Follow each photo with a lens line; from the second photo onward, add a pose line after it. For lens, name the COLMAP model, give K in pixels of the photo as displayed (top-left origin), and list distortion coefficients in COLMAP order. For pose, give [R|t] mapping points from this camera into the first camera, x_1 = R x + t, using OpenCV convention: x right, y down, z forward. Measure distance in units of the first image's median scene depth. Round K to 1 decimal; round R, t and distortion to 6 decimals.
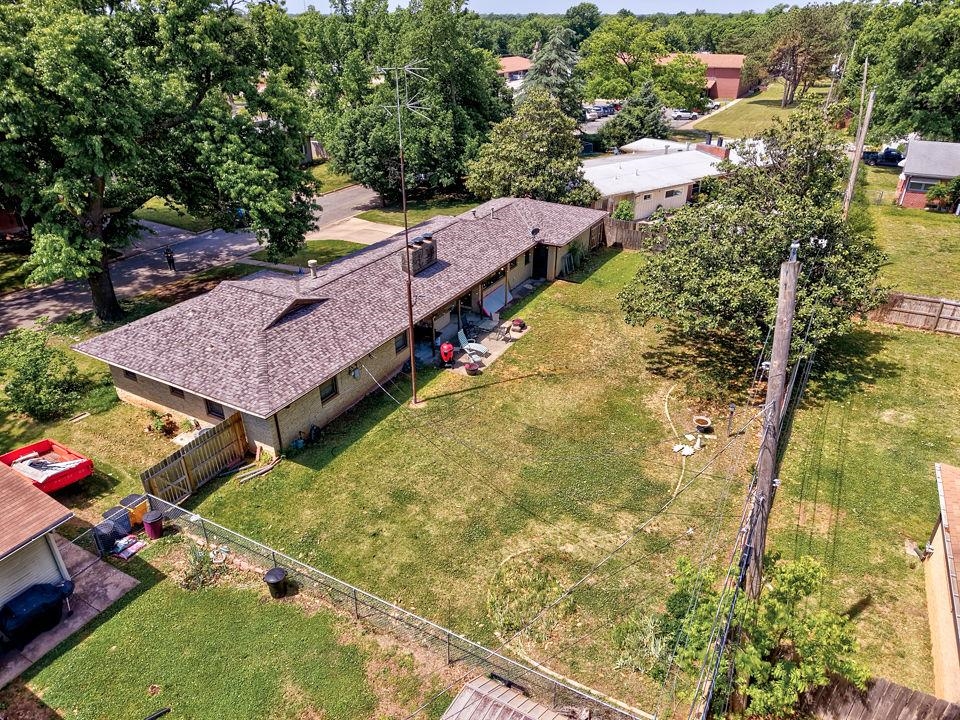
lens RADIAL K [[655.8, 0, 481.5], [0, 655.8, 360.3], [0, 0, 1]] dist [0.022434, -0.002556]
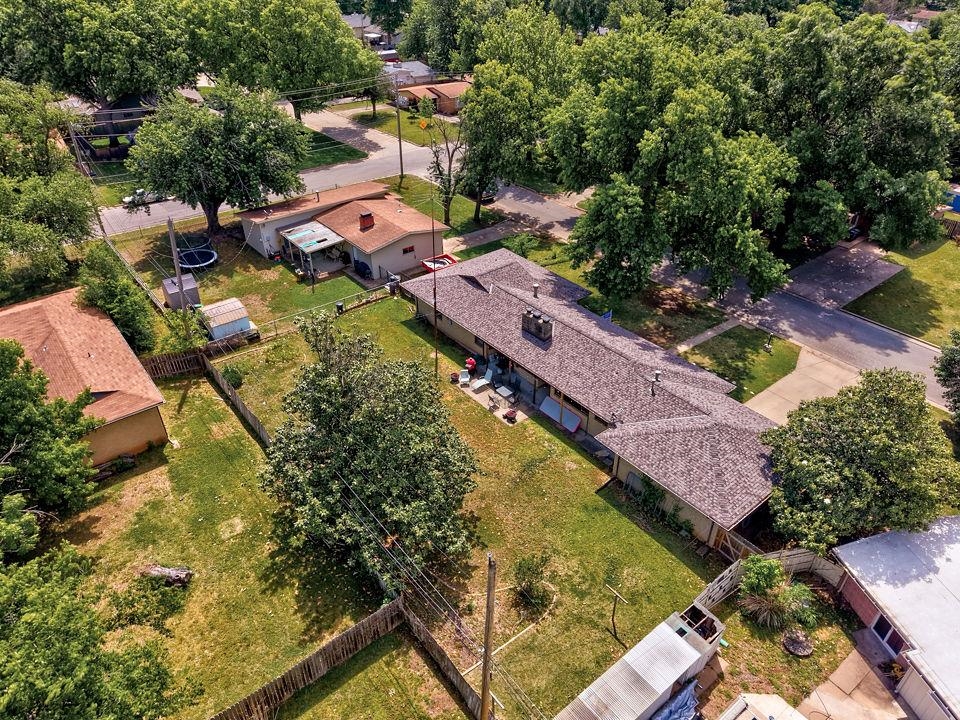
lens RADIAL K [[655.8, 0, 481.0], [0, 655.8, 359.5], [0, 0, 1]] dist [0.022434, -0.002556]
pose [[-0.395613, 0.500634, -0.769972, 1.155031], [-0.425877, 0.642786, 0.636754, -1.046733], [0.813707, 0.579821, -0.041086, 1.155409]]
